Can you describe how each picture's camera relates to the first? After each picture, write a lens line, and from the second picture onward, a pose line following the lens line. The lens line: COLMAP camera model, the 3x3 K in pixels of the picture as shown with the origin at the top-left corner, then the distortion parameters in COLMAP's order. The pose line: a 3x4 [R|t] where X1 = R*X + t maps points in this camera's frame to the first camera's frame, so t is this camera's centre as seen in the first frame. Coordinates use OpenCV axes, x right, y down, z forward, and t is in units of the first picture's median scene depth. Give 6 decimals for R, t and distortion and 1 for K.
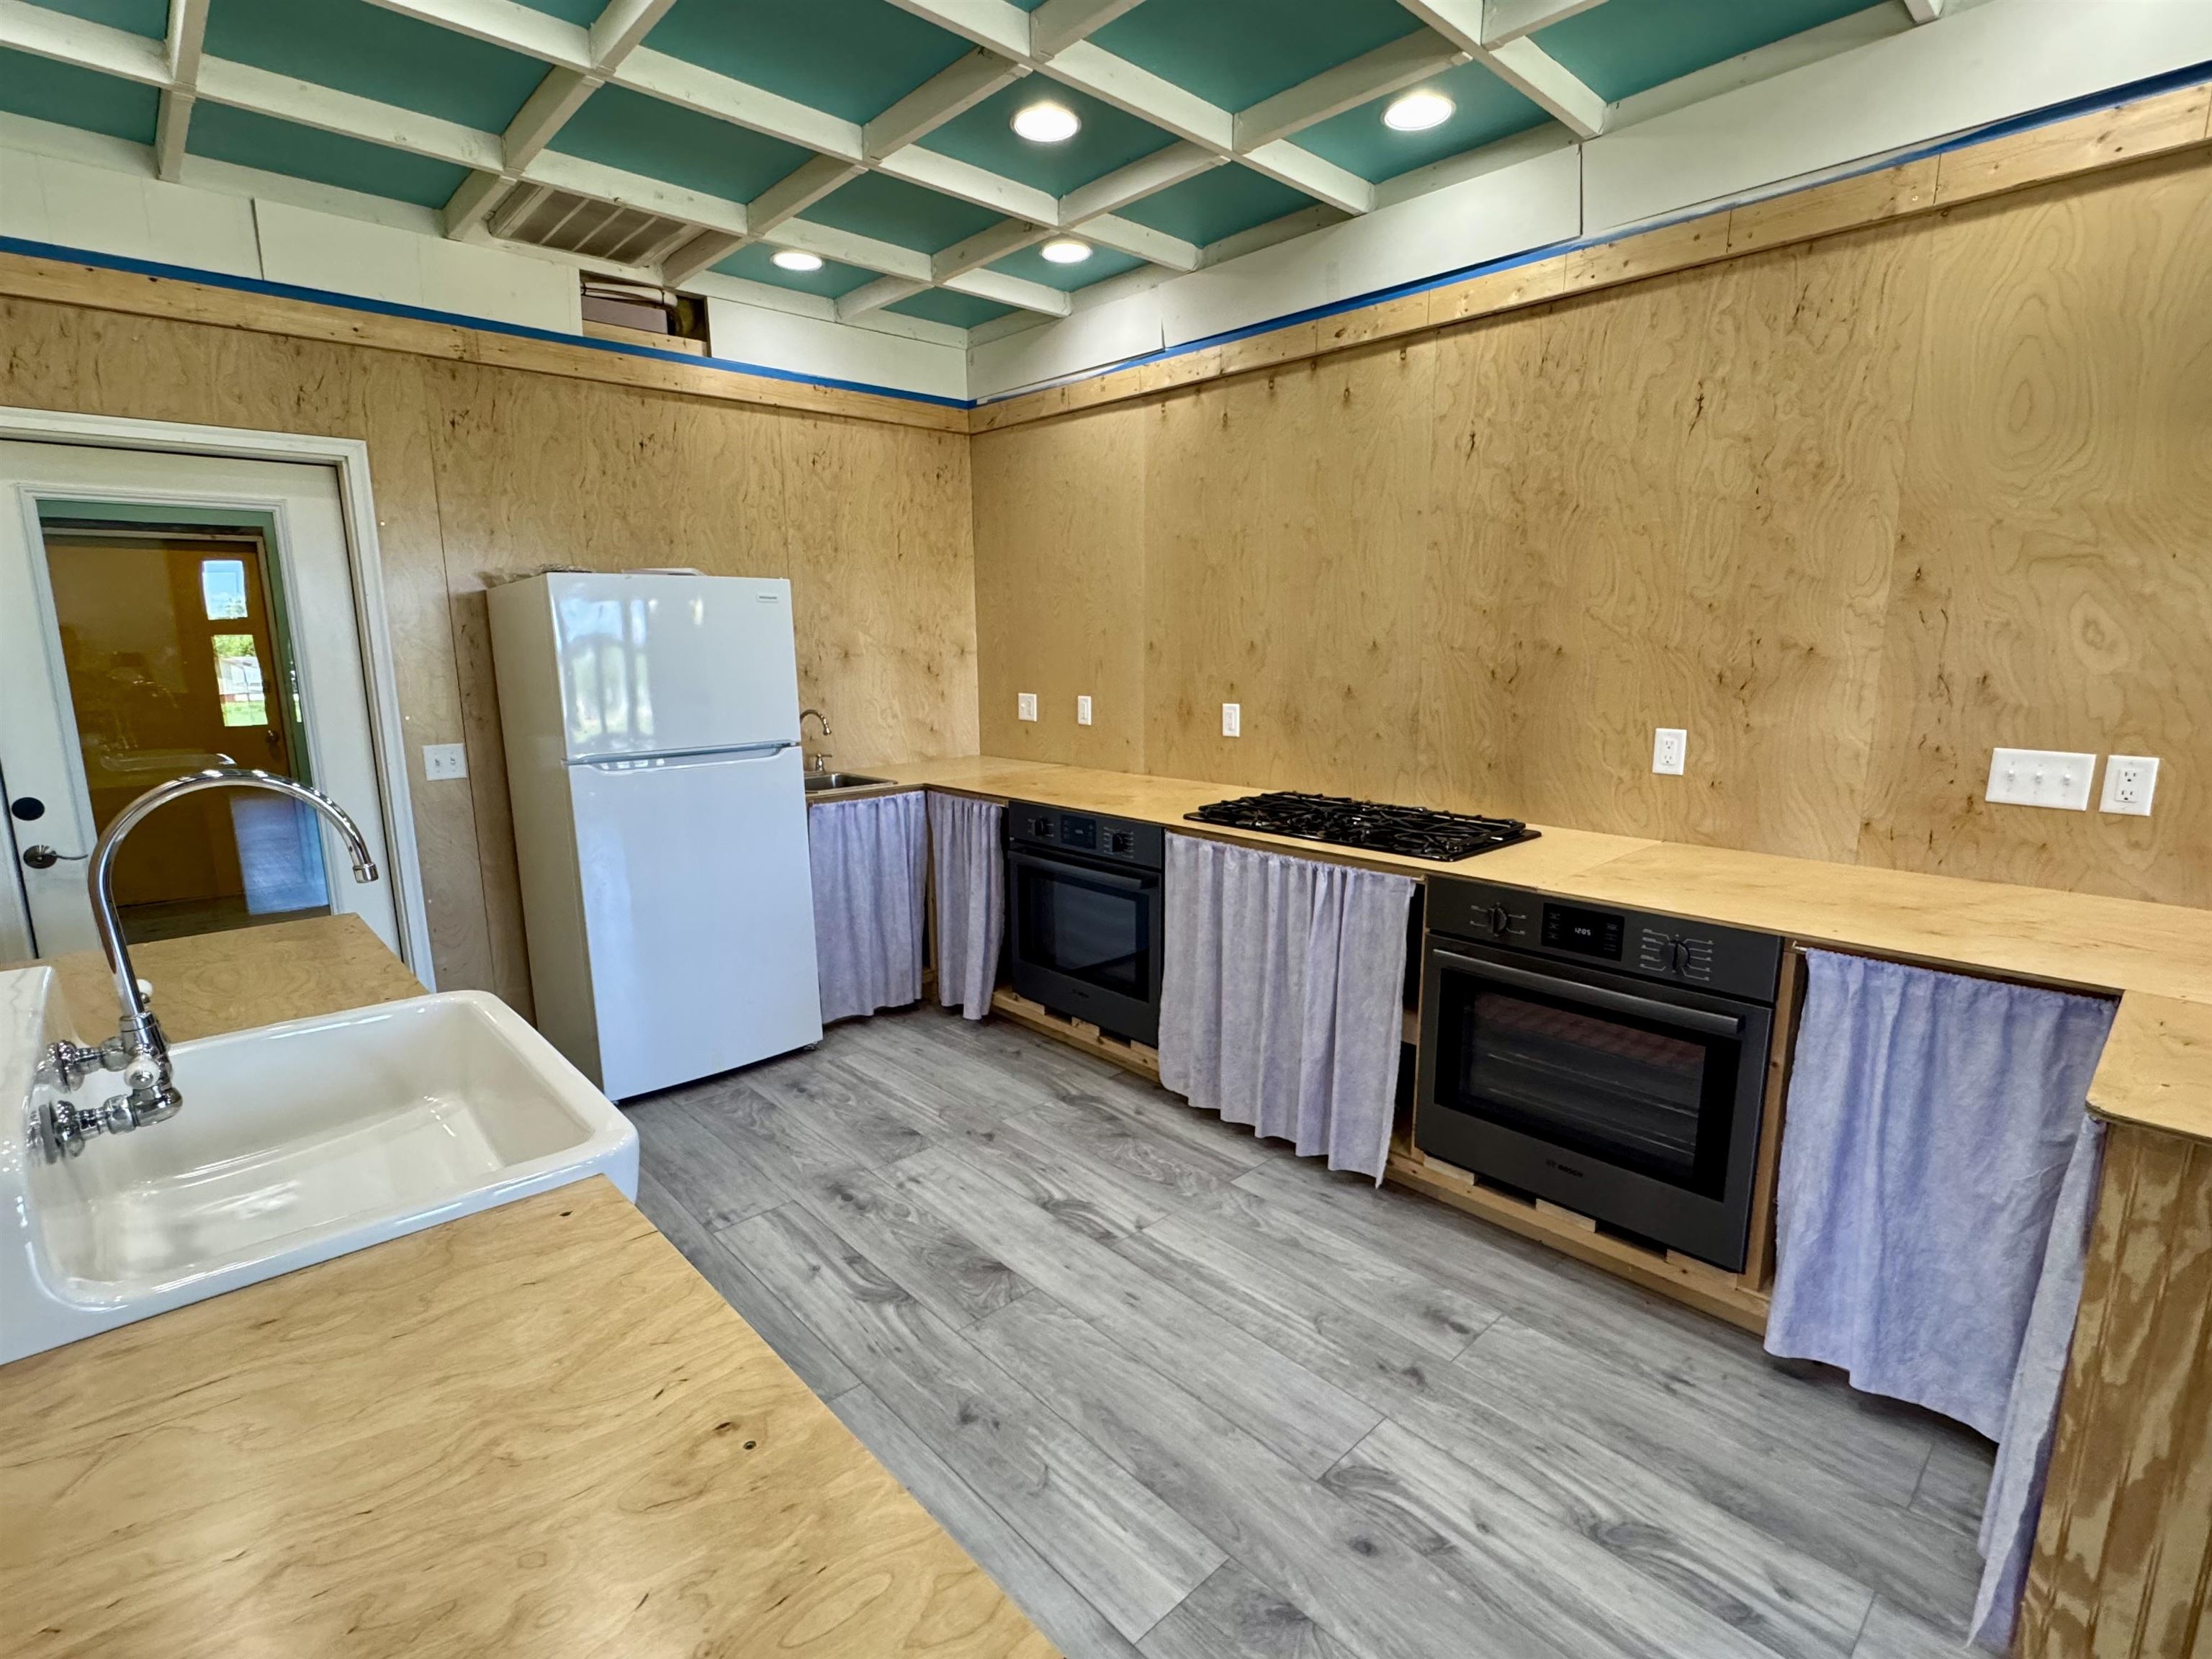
lens RADIAL K [[1057.0, 0, 1102.8], [0, 1057.0, 829.1], [0, 0, 1]] dist [-0.003599, 0.000432]
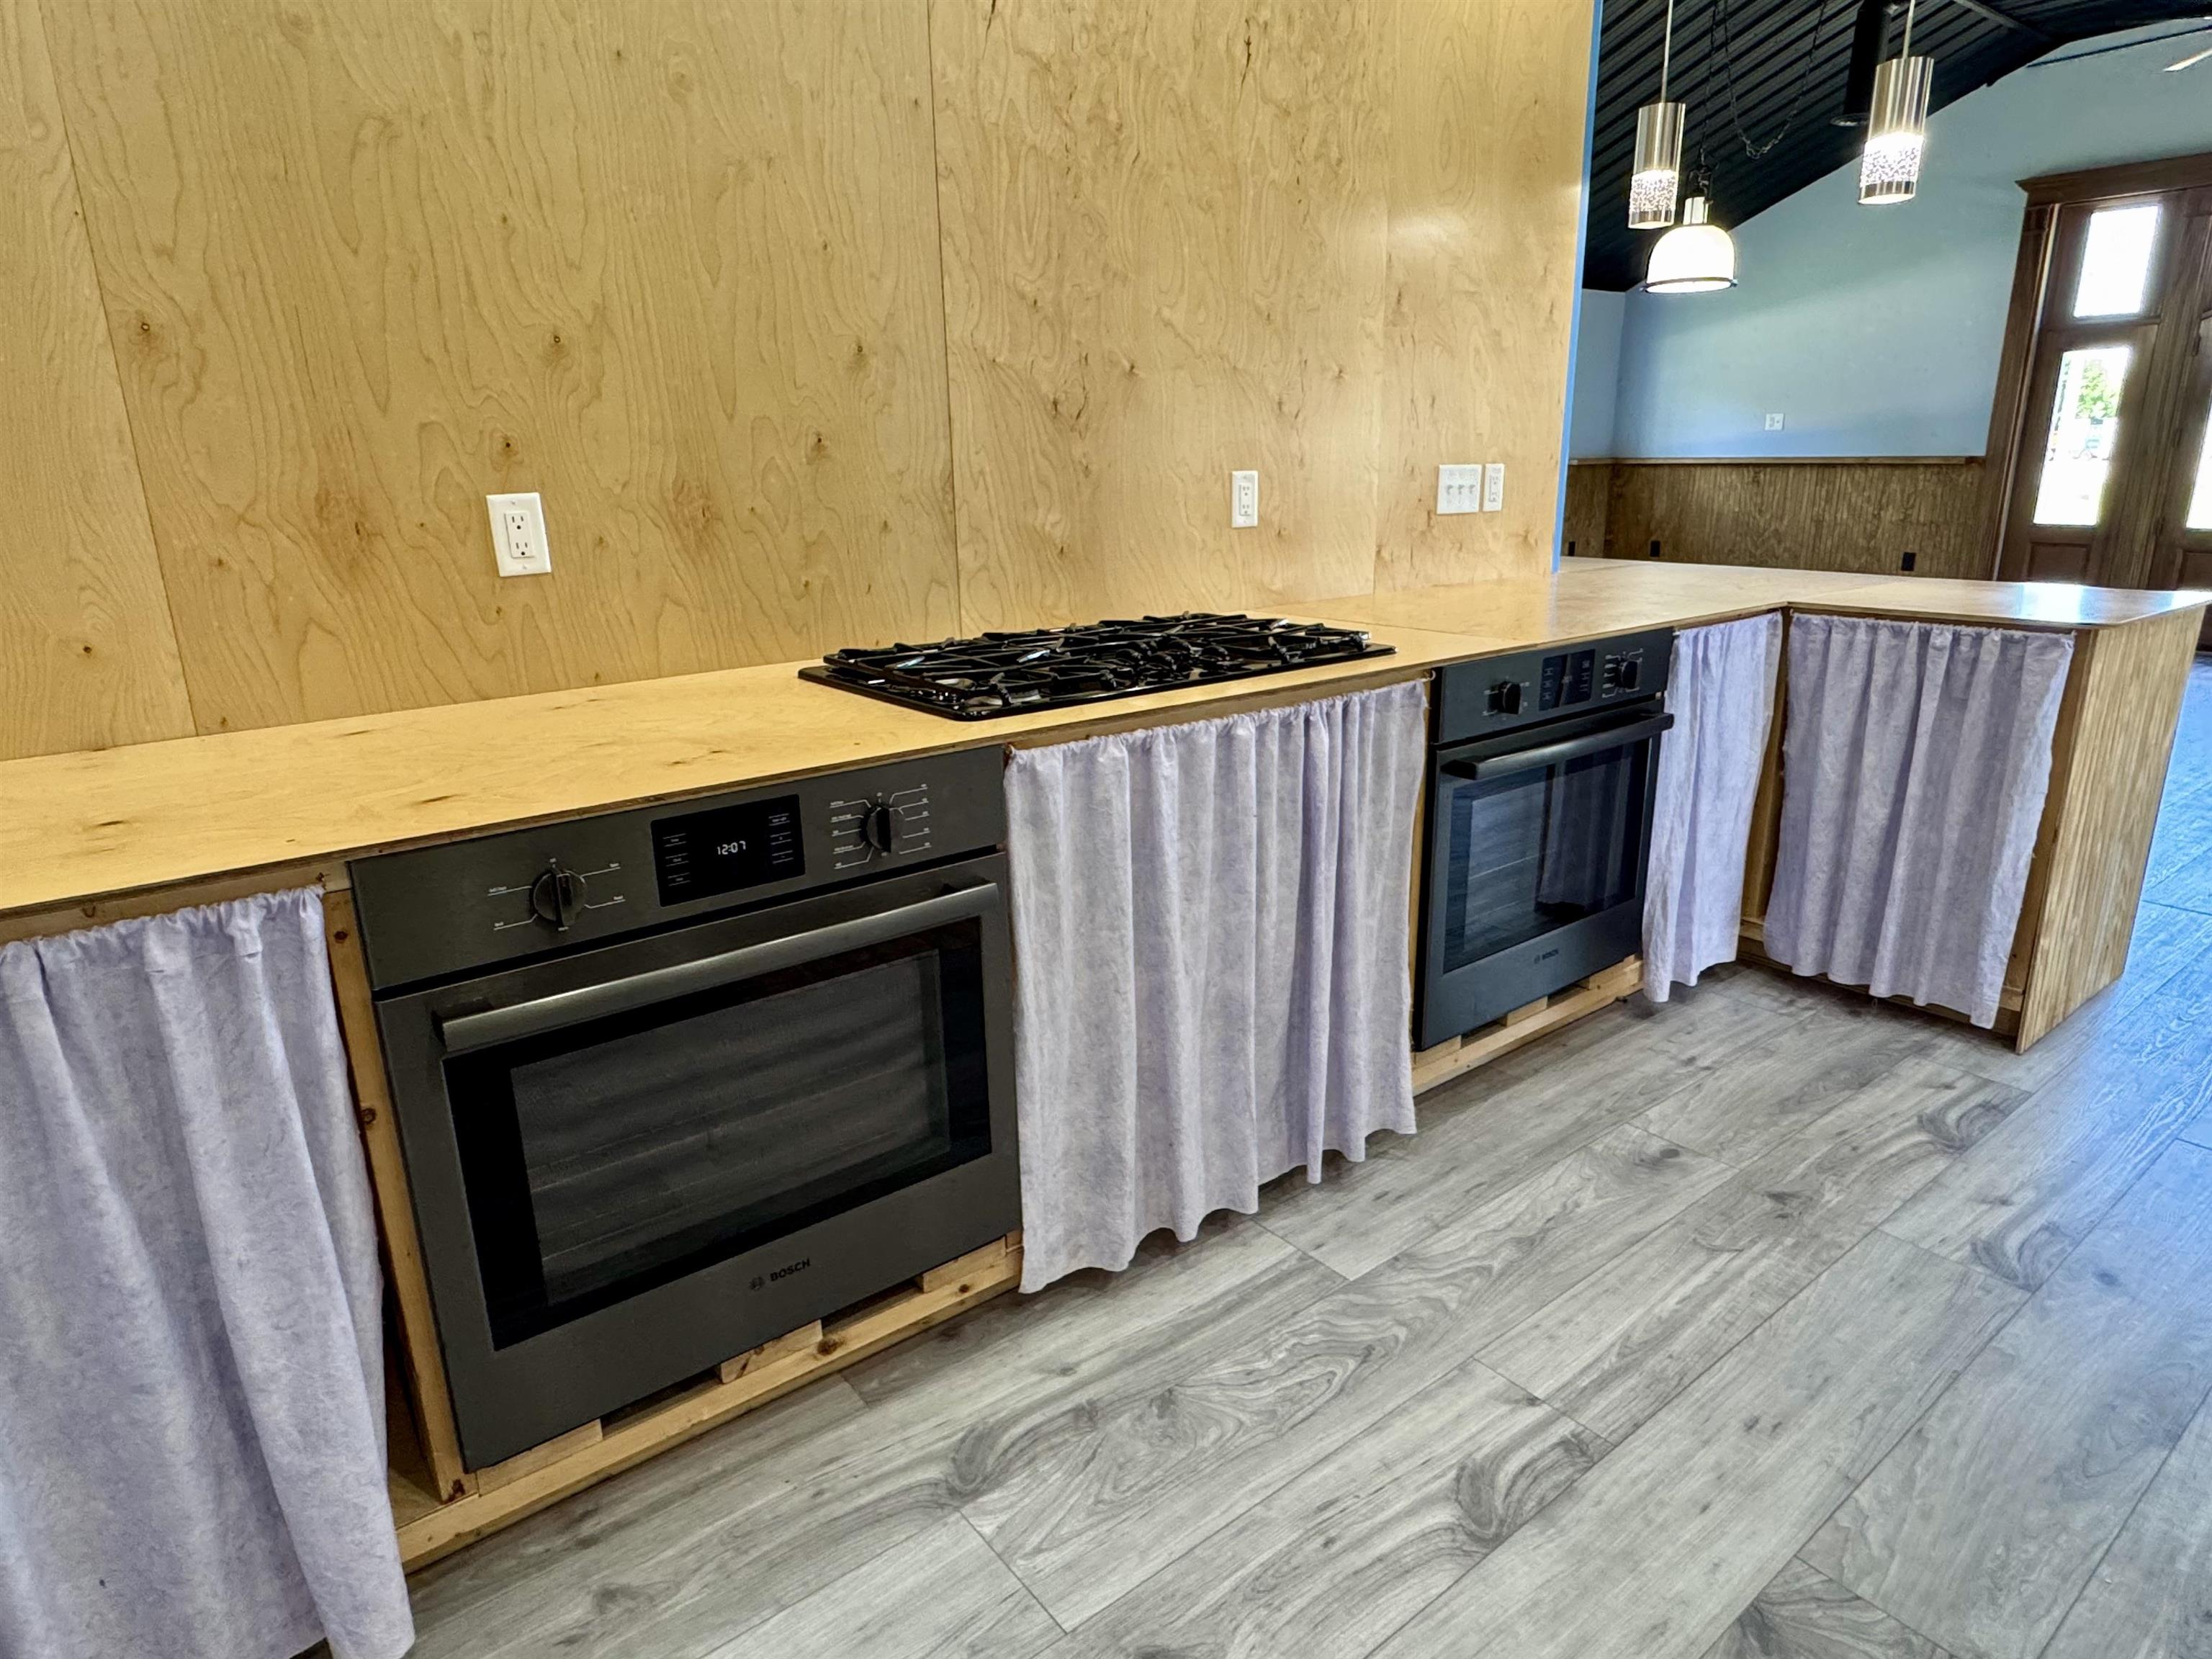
lens RADIAL K [[1293.5, 0, 1100.7], [0, 1293.5, 828.1], [0, 0, 1]] dist [-0.005395, 0.002702]
pose [[0.086487, -0.270230, 0.958903, -0.425242], [0.199330, 0.947741, 0.249106, -0.086880], [-0.976108, 0.169593, 0.135832, 0.847386]]
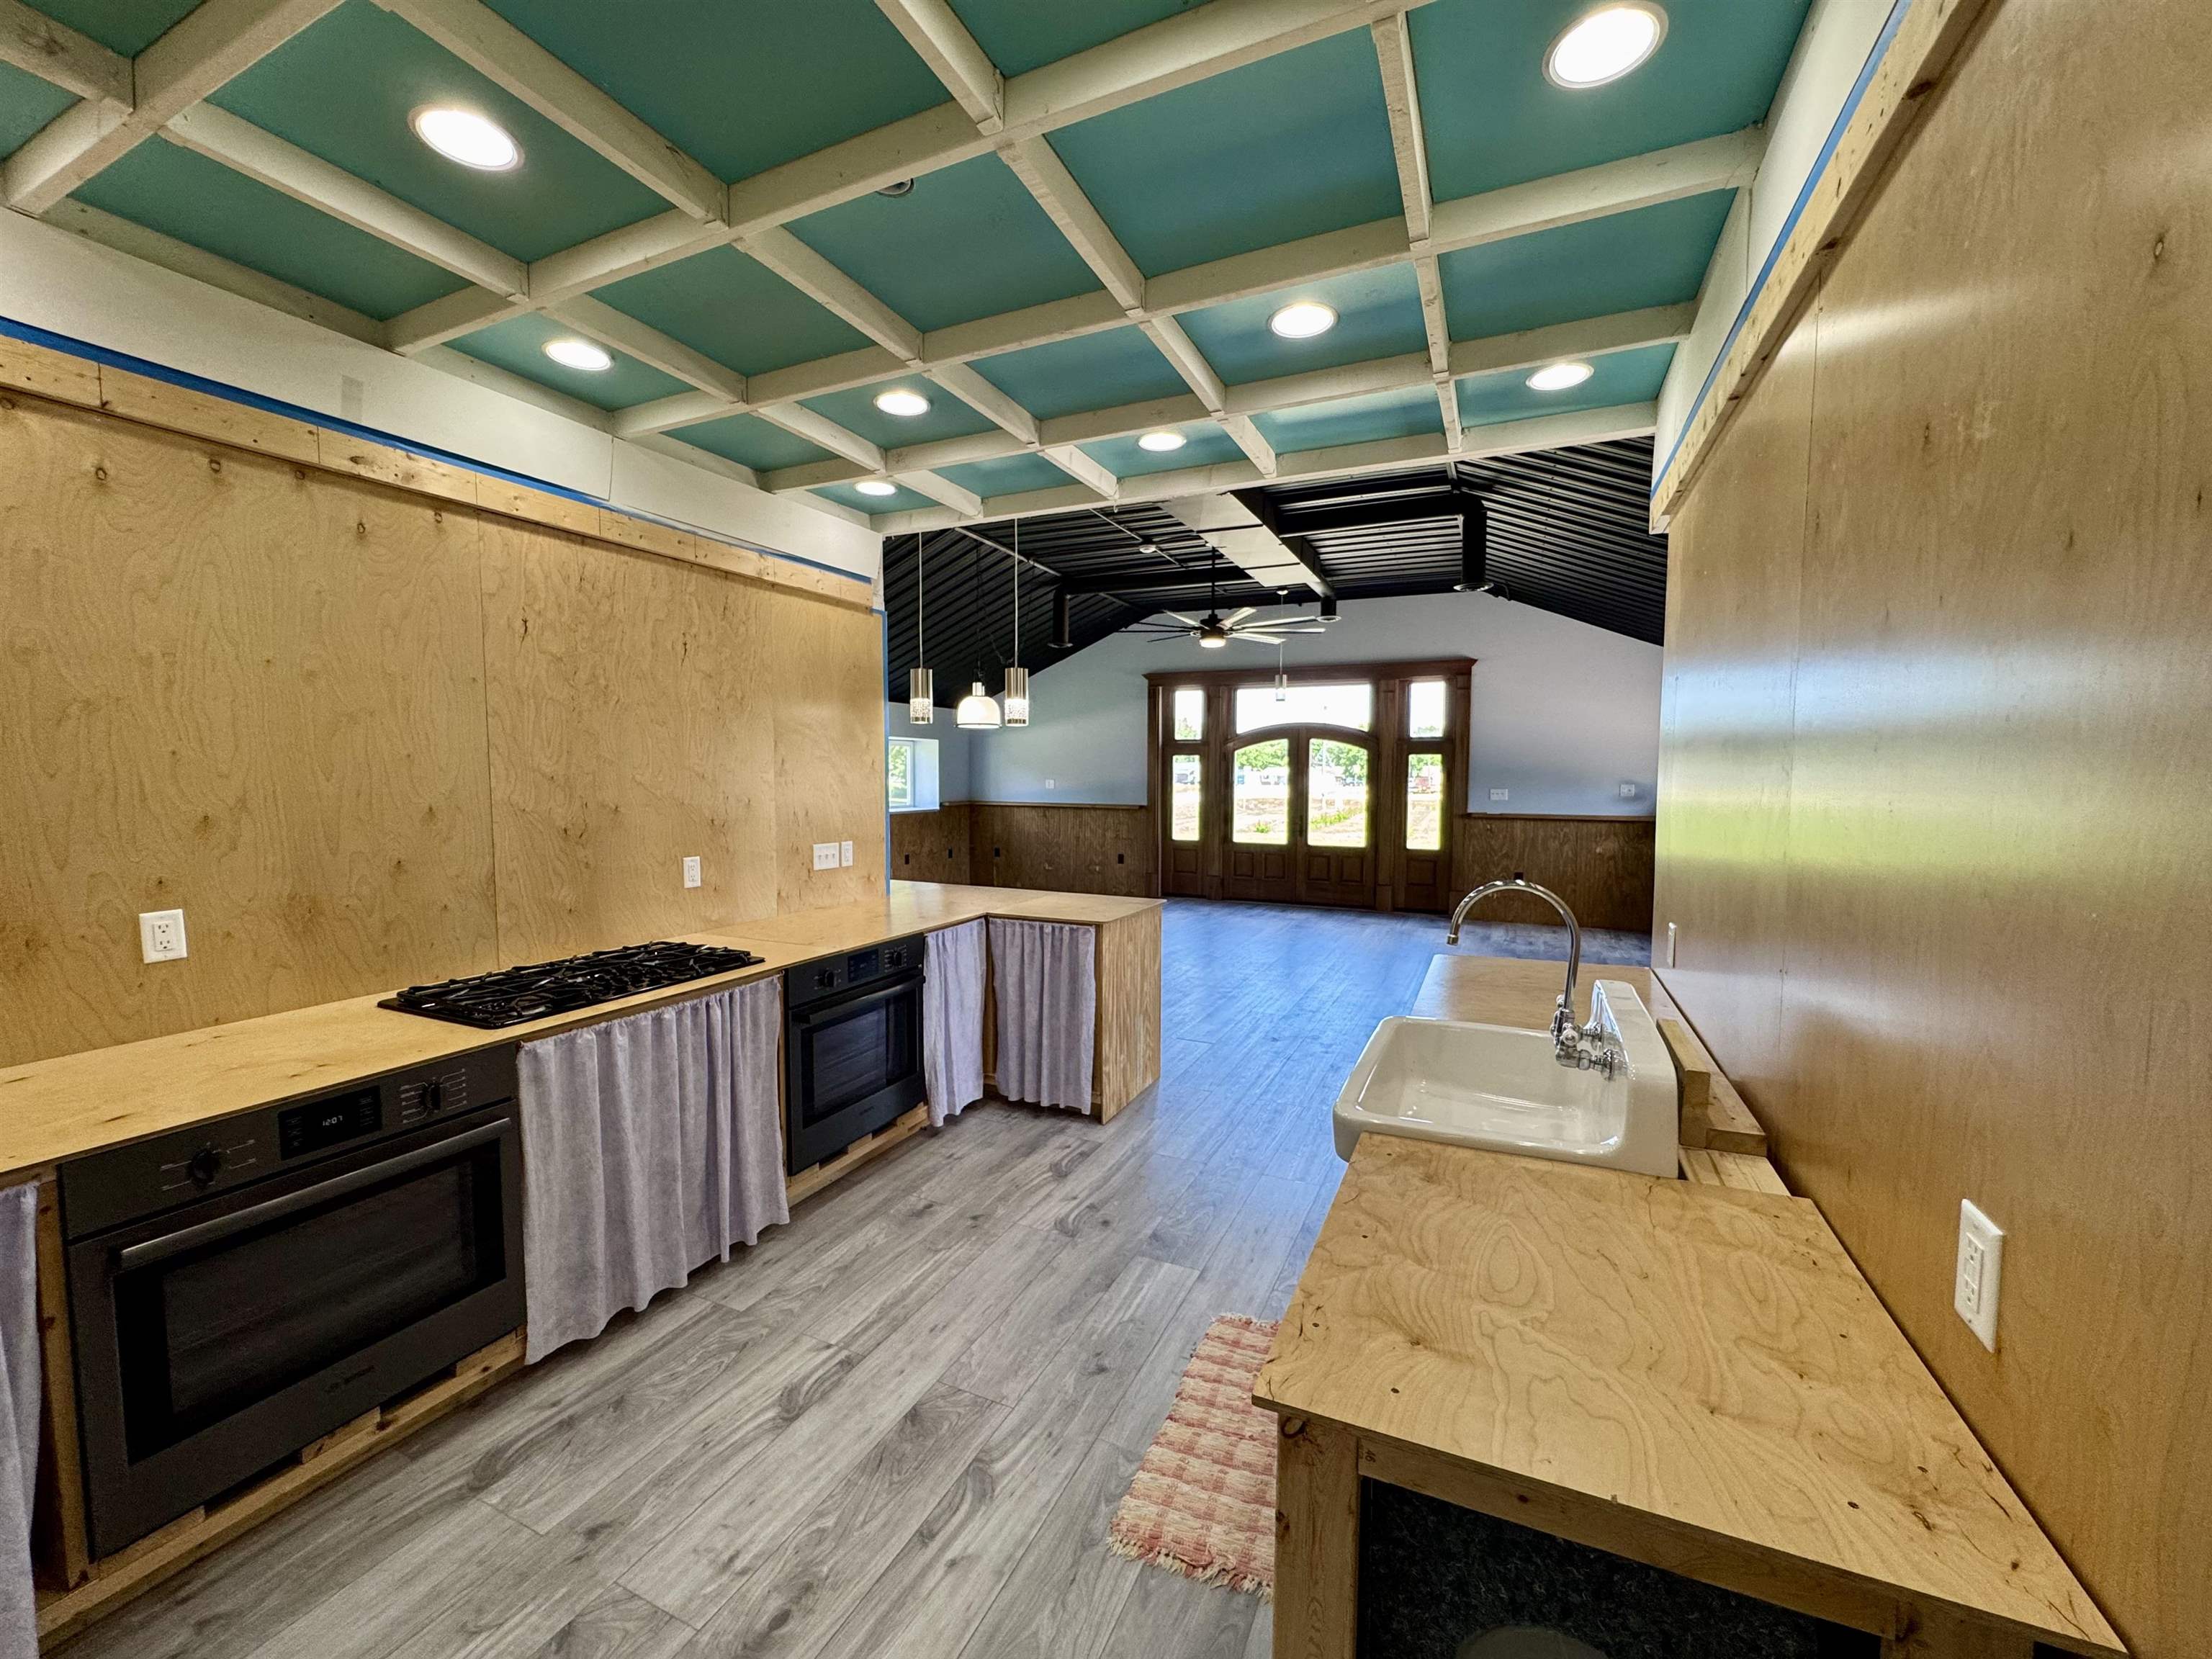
lens RADIAL K [[885.4, 0, 1102.0], [0, 885.4, 829.3], [0, 0, 1]] dist [-0.003959, 0.000326]
pose [[-0.376141, -0.053841, 0.924997, -0.686361], [0.168127, 0.977772, 0.125280, -0.159515], [-0.911181, 0.202640, -0.358728, 0.757895]]
